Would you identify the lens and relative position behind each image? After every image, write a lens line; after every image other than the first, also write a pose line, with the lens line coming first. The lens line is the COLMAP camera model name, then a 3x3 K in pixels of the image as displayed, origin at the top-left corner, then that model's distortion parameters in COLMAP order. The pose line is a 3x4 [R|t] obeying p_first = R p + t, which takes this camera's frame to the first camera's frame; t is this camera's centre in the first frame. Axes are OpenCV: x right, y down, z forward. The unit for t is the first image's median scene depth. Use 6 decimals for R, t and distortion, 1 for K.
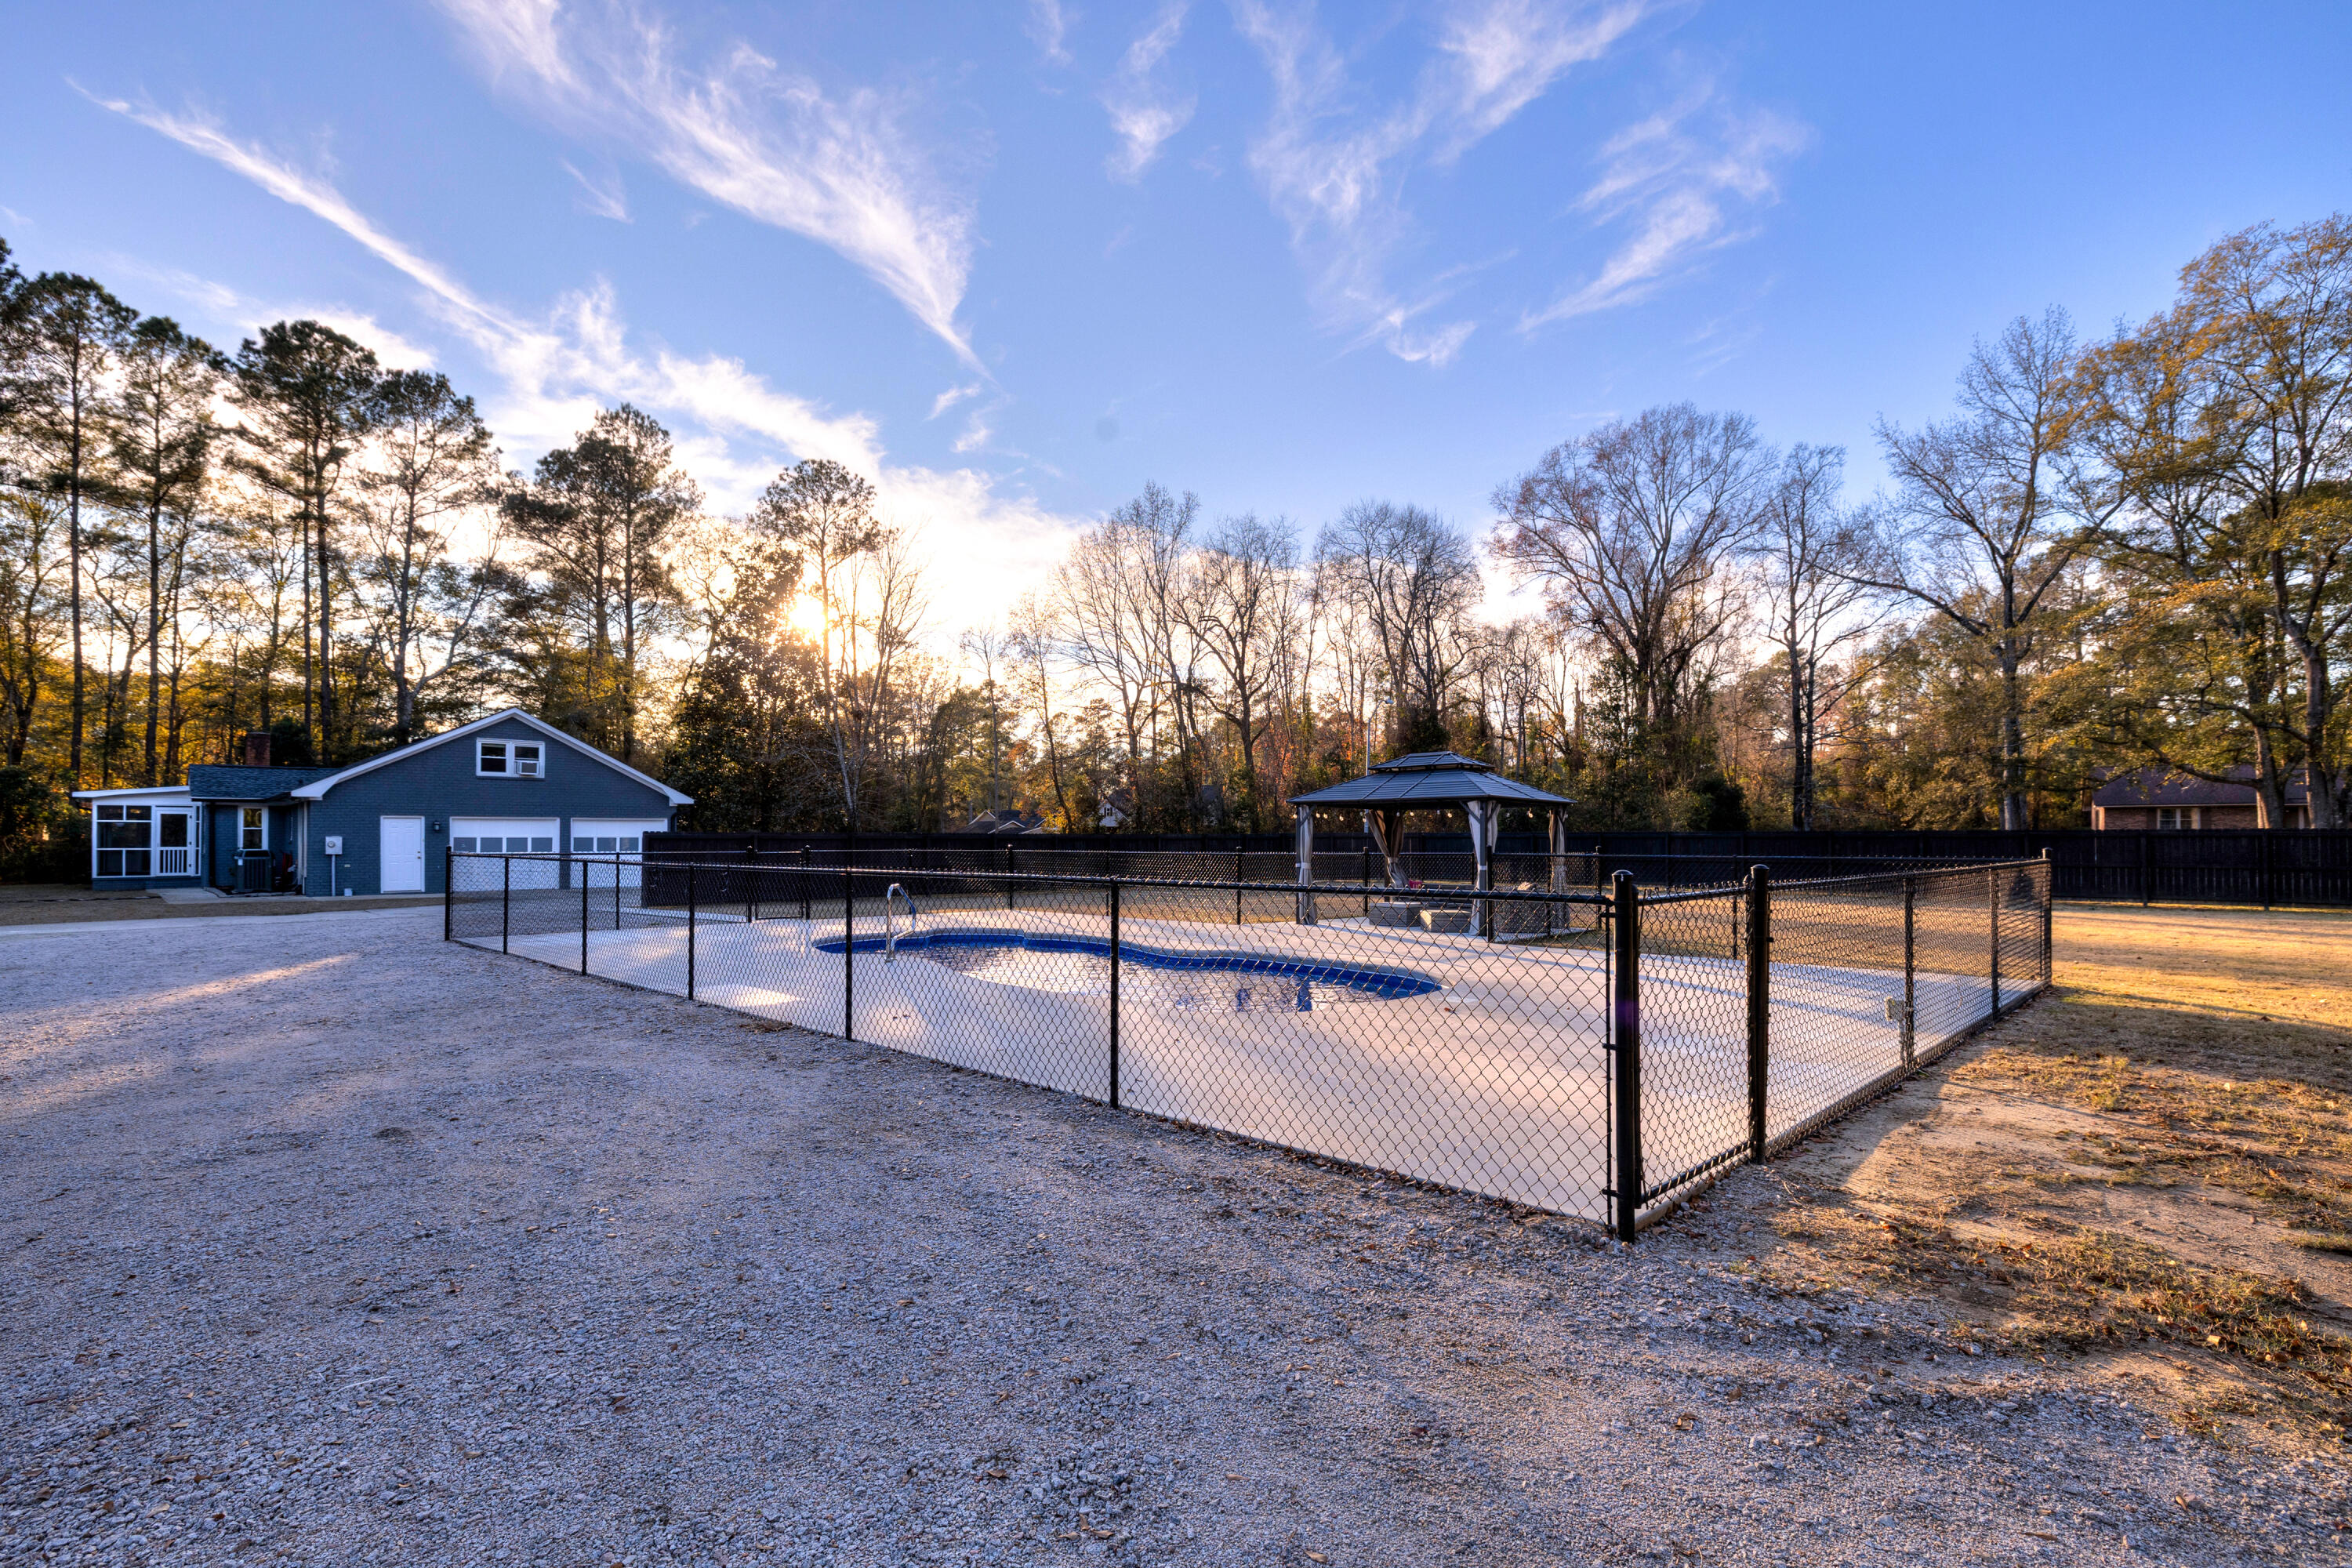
lens RADIAL K [[1106.4, 0, 1175.0], [0, 1106.4, 818.1], [0, 0, 1]] dist [-0.010616, 0.002968]
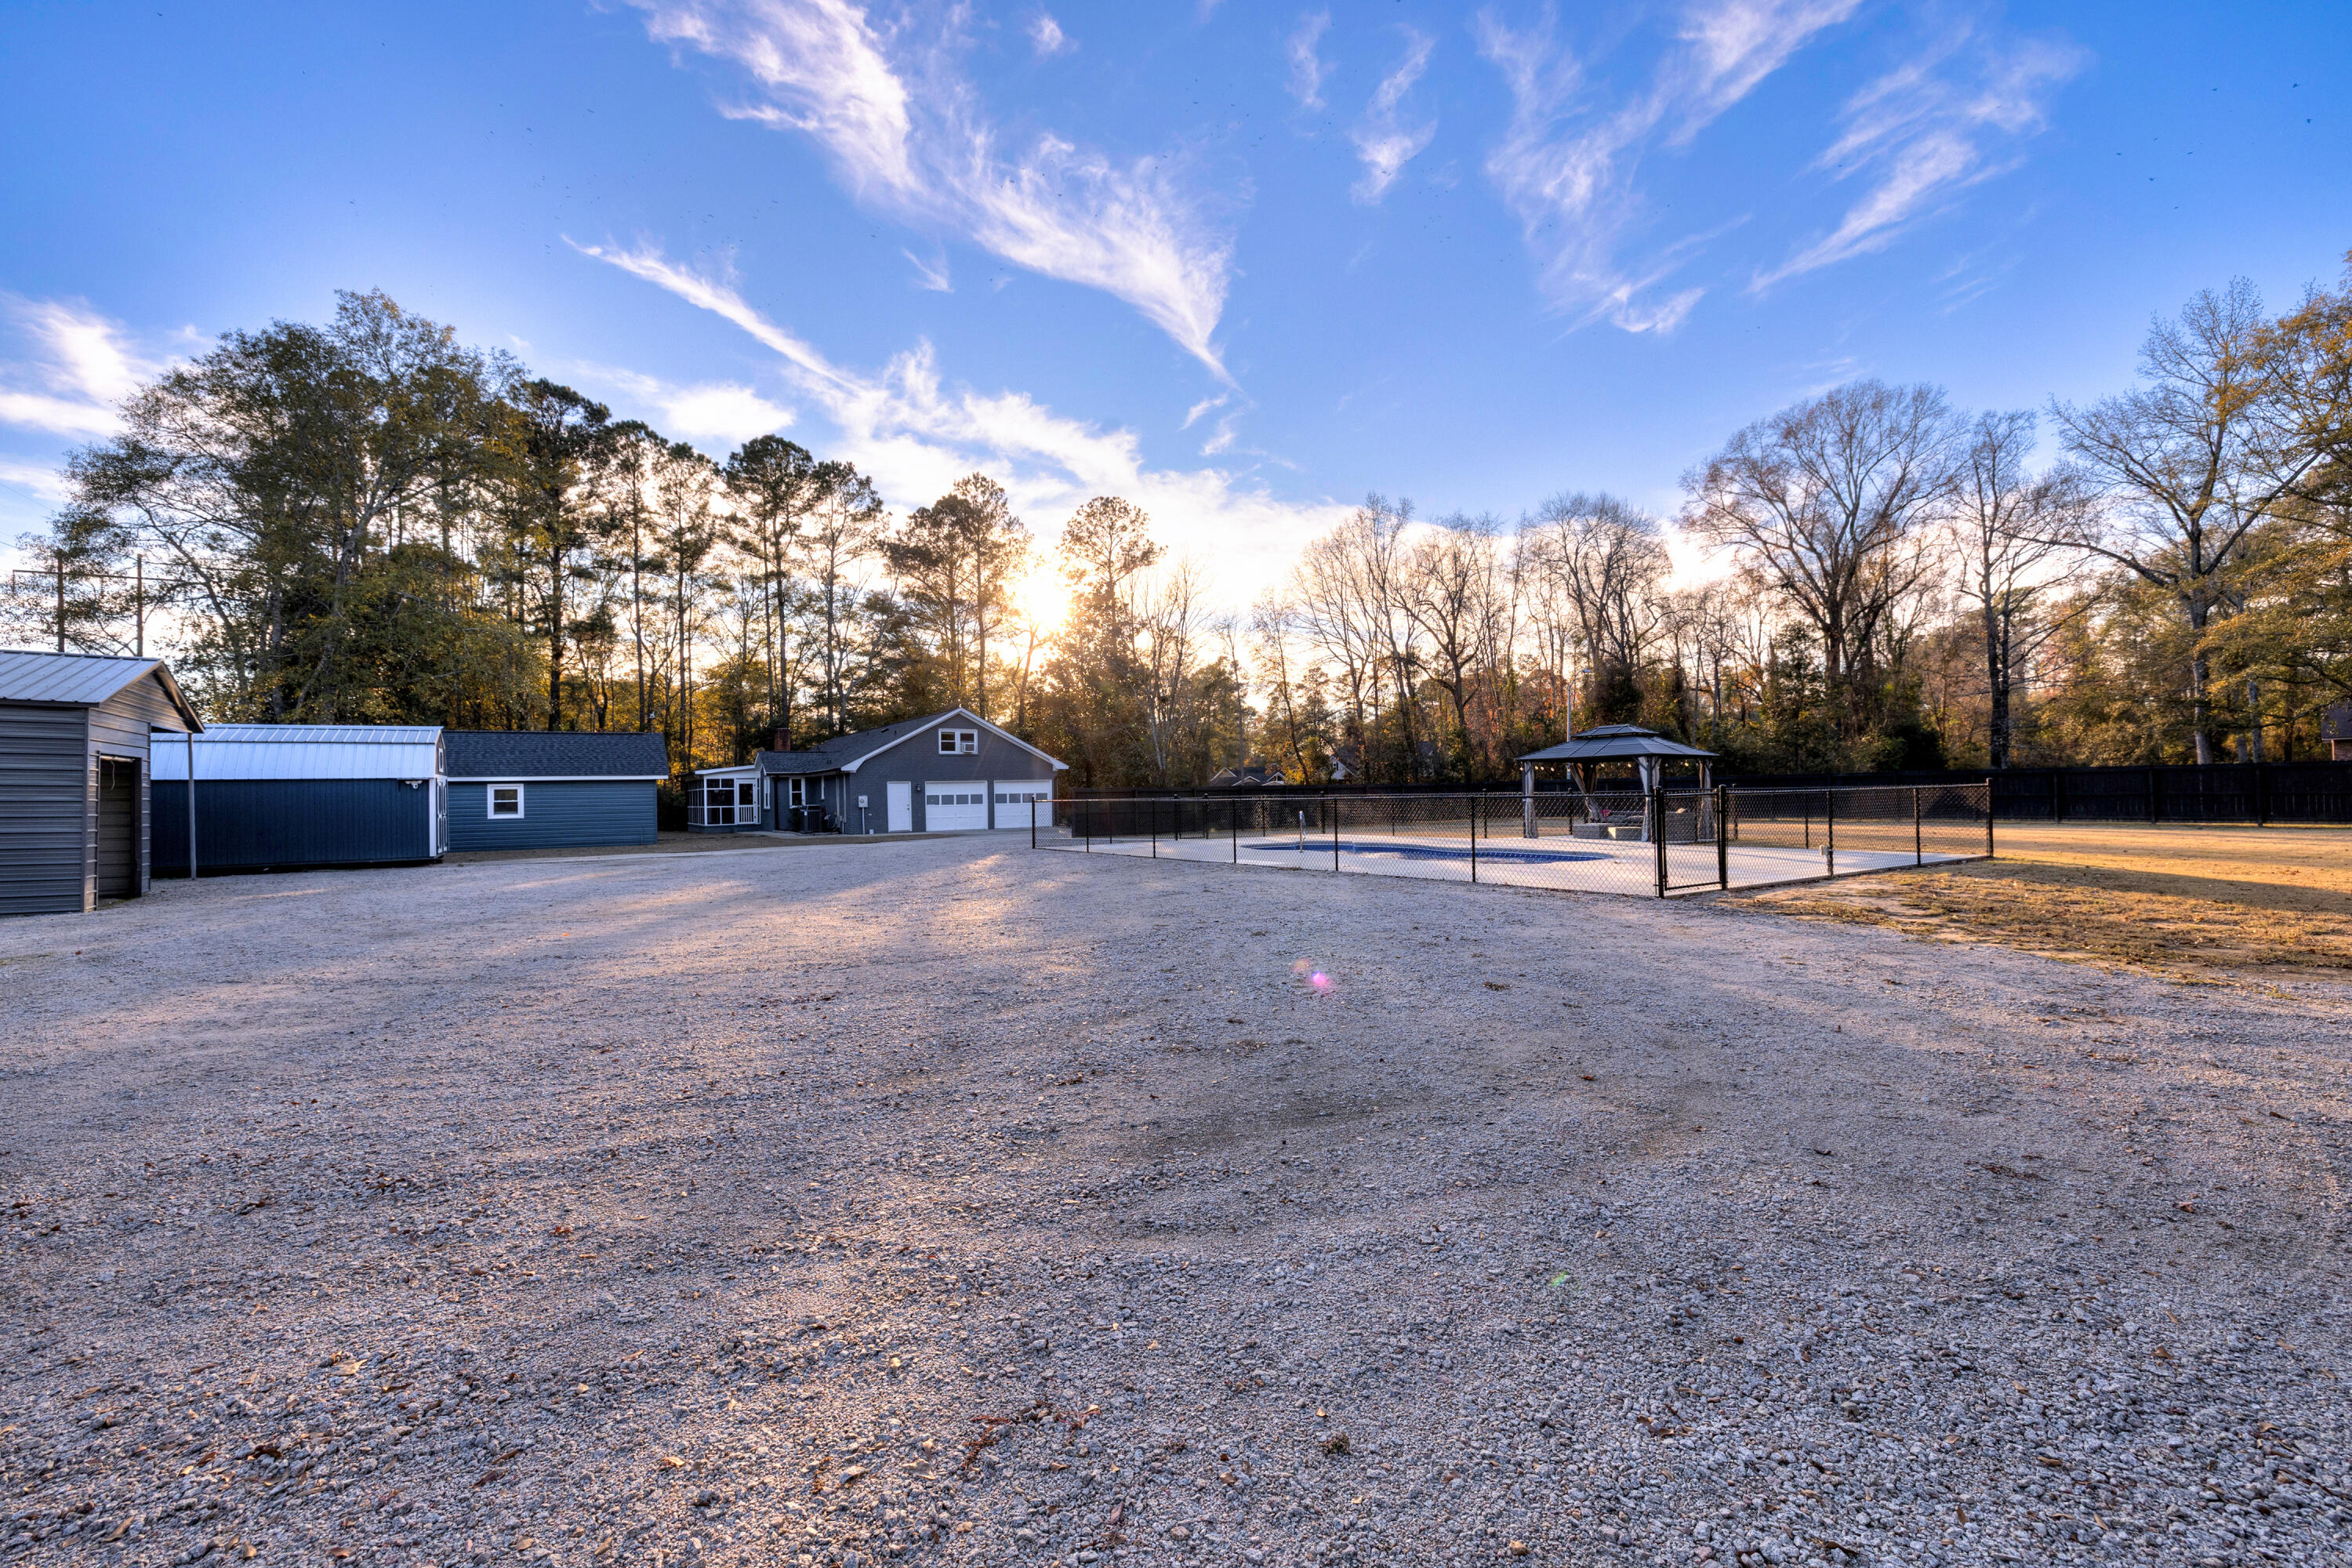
lens RADIAL K [[1012.8, 0, 1160.2], [0, 1012.8, 769.1], [0, 0, 1]] dist [0.007593, 0.000171]
pose [[0.977572, -0.023570, -0.209279, -0.026864], [0.022832, 0.999722, -0.005942, -0.001415], [0.209360, 0.001030, 0.977838, -0.150462]]
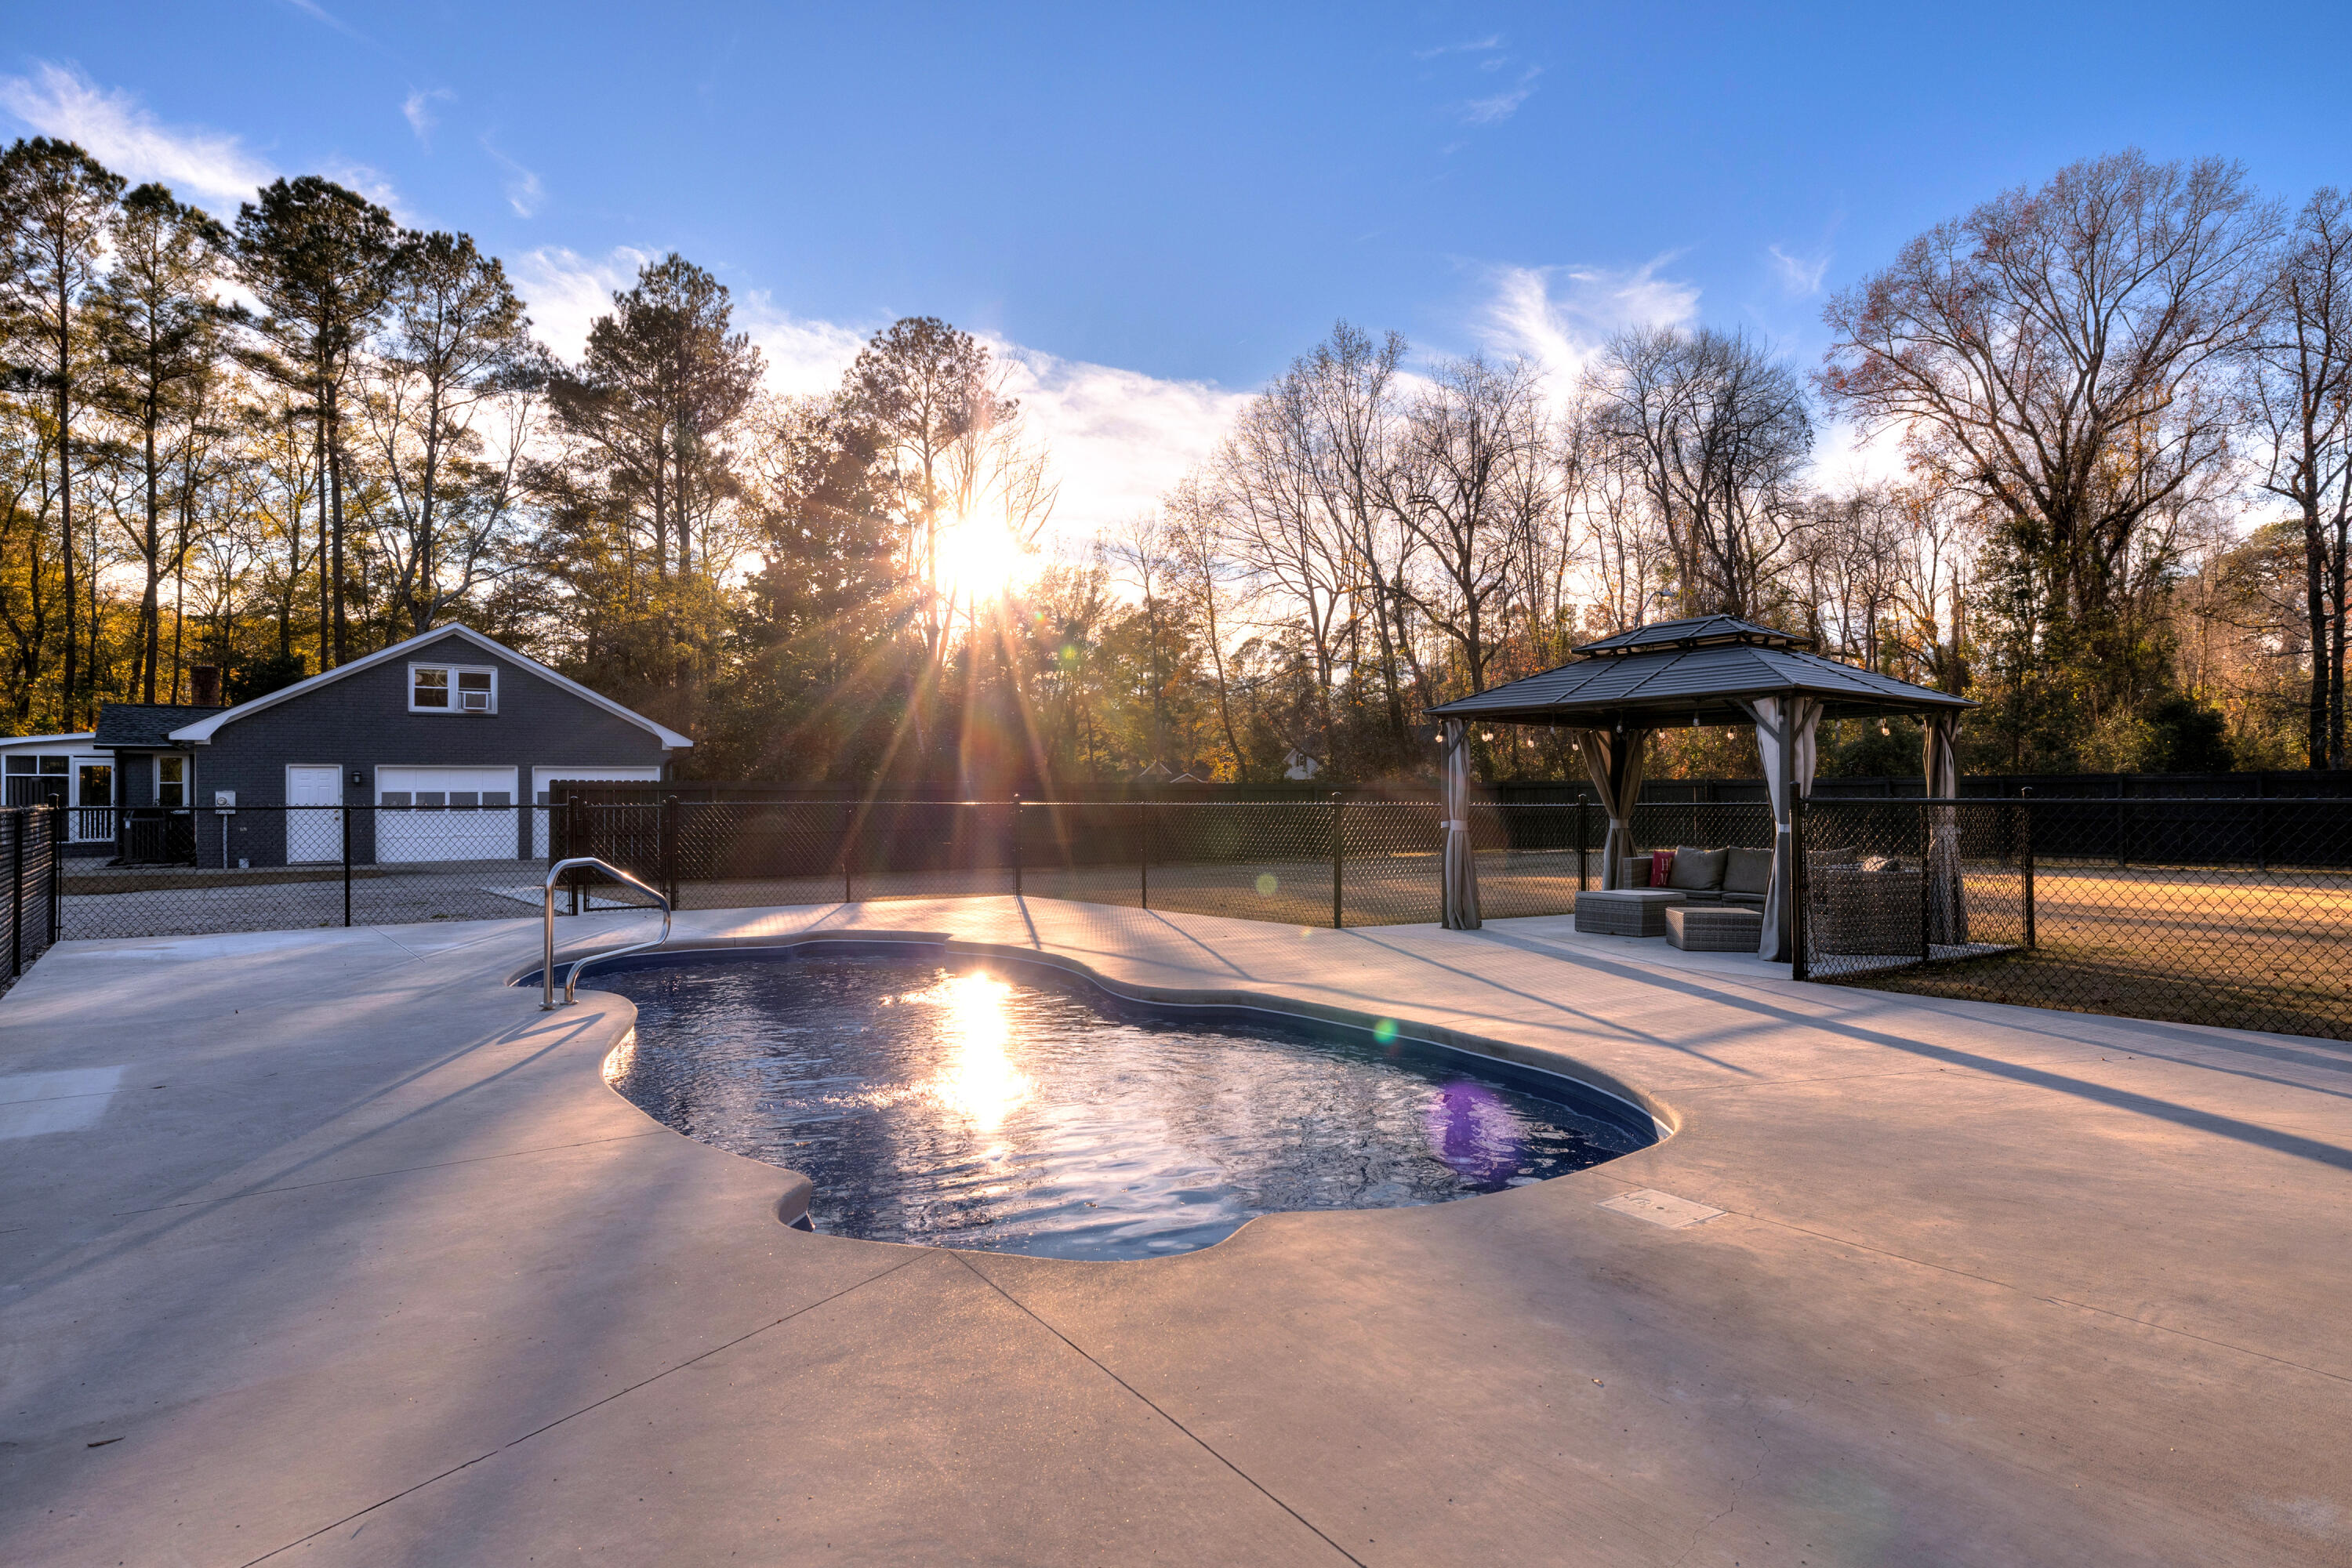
lens RADIAL K [[1342.6, 0, 1181.2], [0, 1342.6, 785.9], [0, 0, 1]] dist [0.000896, -0.002166]
pose [[0.985324, -0.005900, -0.170592, 0.028841], [0.007547, 0.999931, 0.009008, 0.004673], [0.170527, -0.010163, 0.985301, 0.089586]]
